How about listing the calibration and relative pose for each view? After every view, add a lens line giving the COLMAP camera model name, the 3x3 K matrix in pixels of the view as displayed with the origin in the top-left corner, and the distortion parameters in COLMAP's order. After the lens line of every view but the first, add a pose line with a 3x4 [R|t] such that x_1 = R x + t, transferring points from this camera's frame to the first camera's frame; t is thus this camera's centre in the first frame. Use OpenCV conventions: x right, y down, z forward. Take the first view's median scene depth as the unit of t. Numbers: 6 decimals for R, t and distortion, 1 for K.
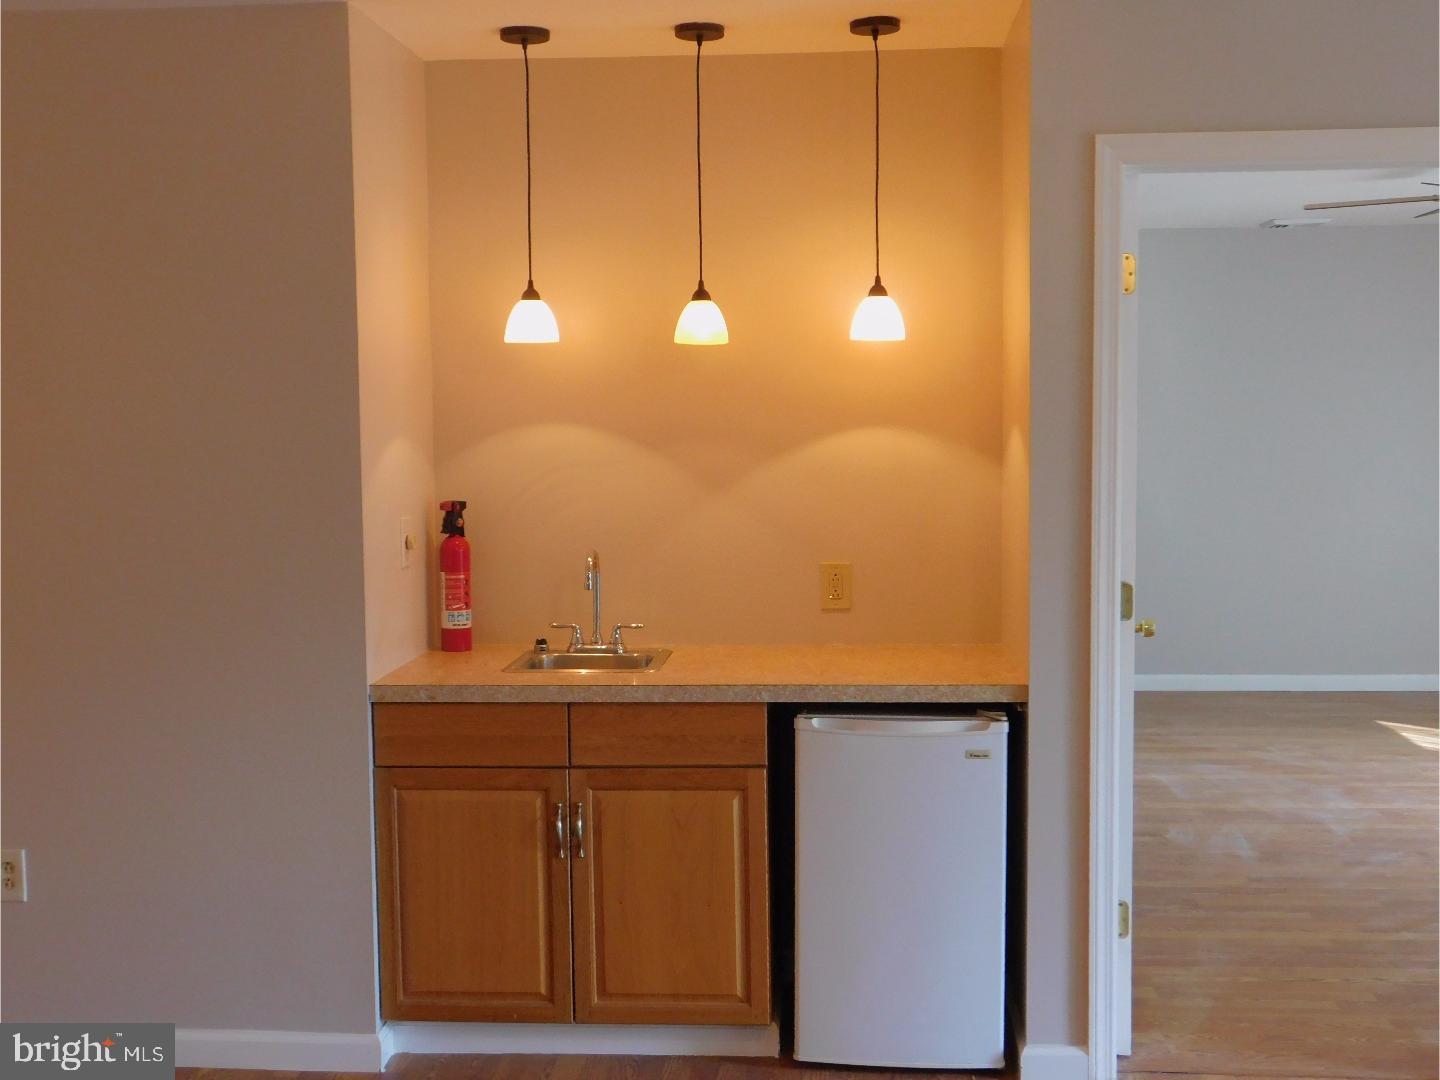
lens RADIAL K [[1728.7, 0, 720.0], [0, 1728.7, 540.0], [0, 0, 1]] dist [-0.004858, -0.001474]
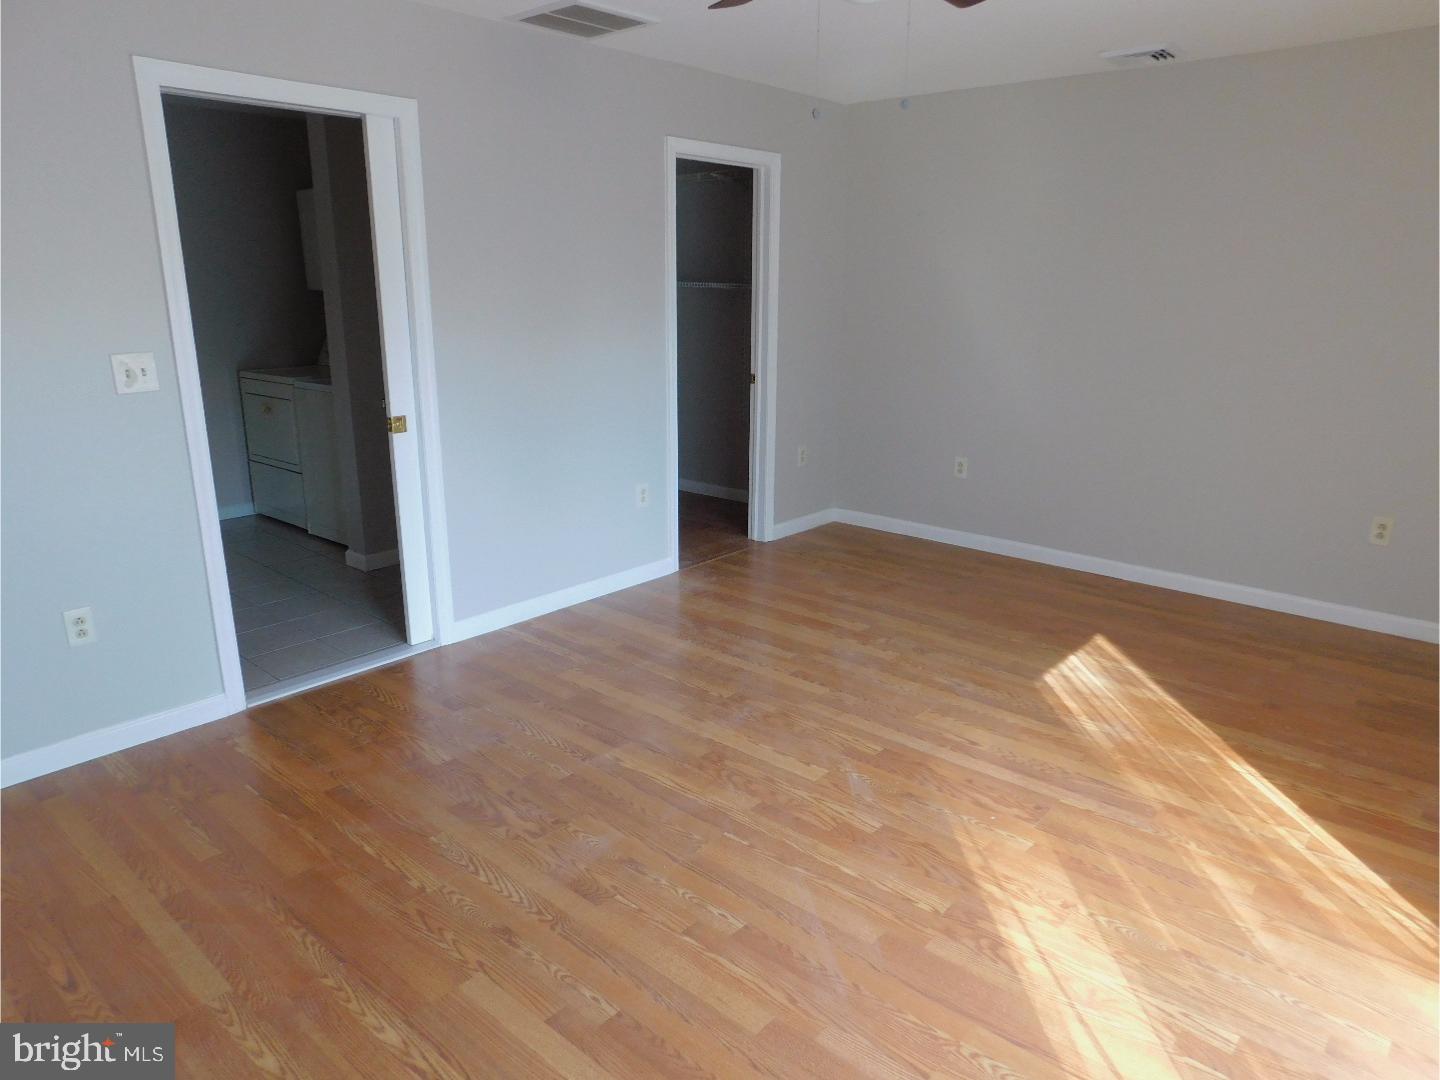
lens RADIAL K [[955.7, 0, 720.0], [0, 955.7, 540.0], [0, 0, 1]] dist [-0.061296, 0.047443]
pose [[0.798559, 0.179042, -0.574672, 0.617953], [-0.061332, 0.973970, 0.218220, -0.046510], [0.598784, -0.139016, 0.788754, 0.623976]]
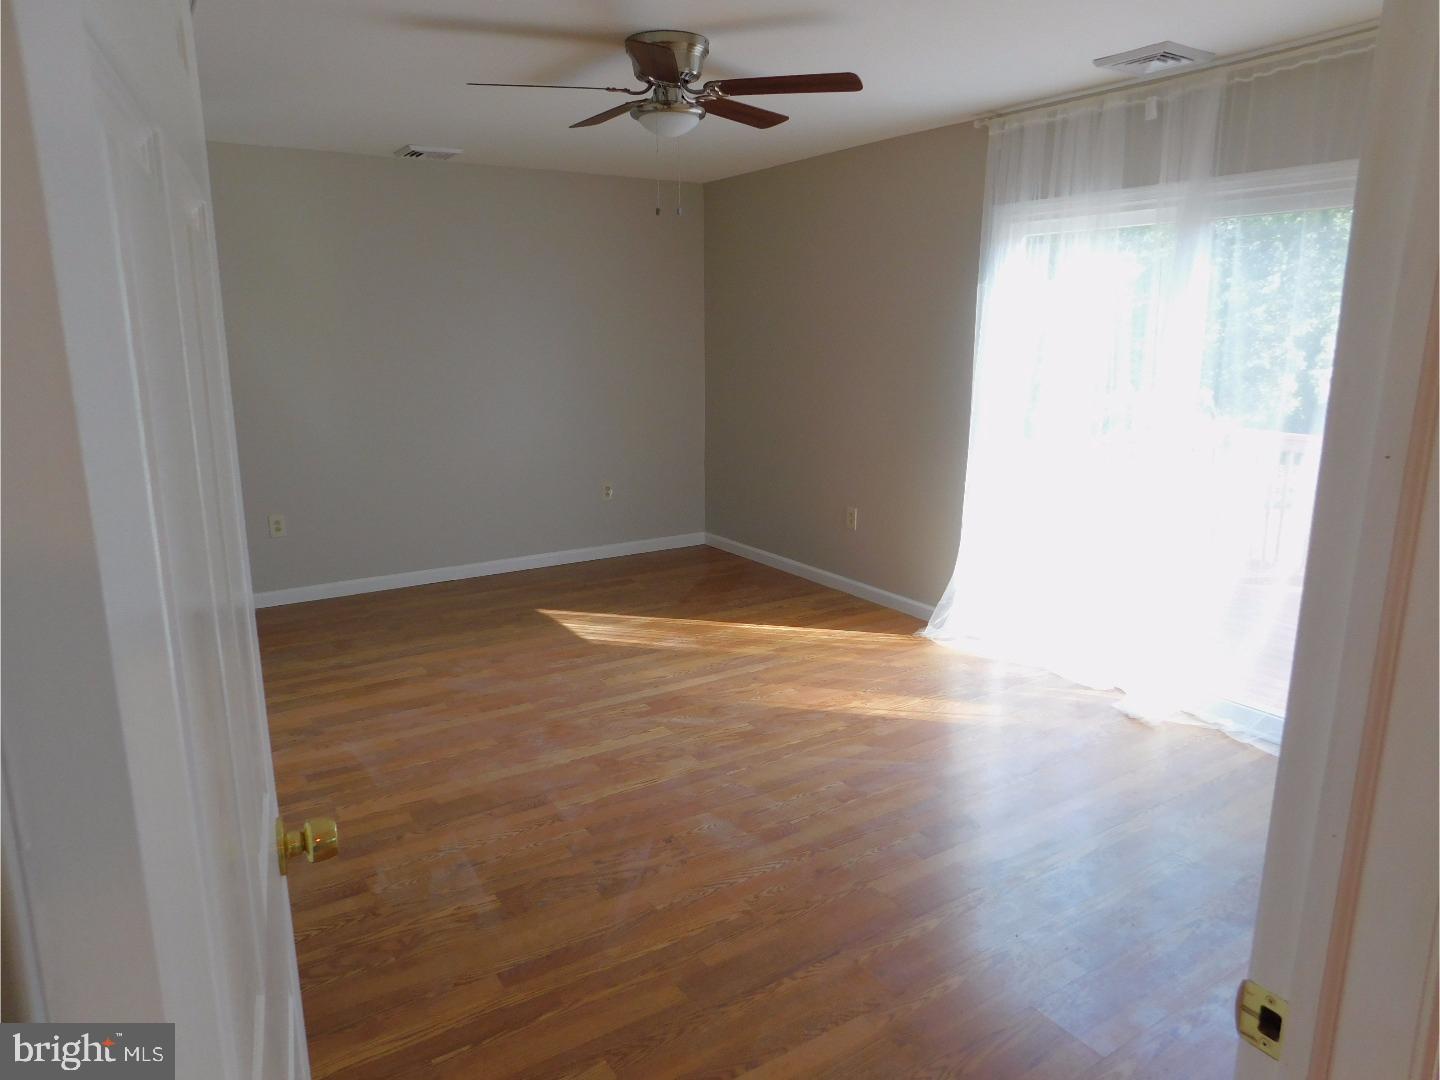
lens RADIAL K [[955.7, 0, 720.0], [0, 955.7, 540.0], [0, 0, 1]] dist [-0.061296, 0.047443]
pose [[0.797487, -0.118619, 0.591561, 0.138254], [0.033918, 0.987746, 0.152338, -0.039178], [-0.602383, -0.101423, 0.791738, 0.540570]]
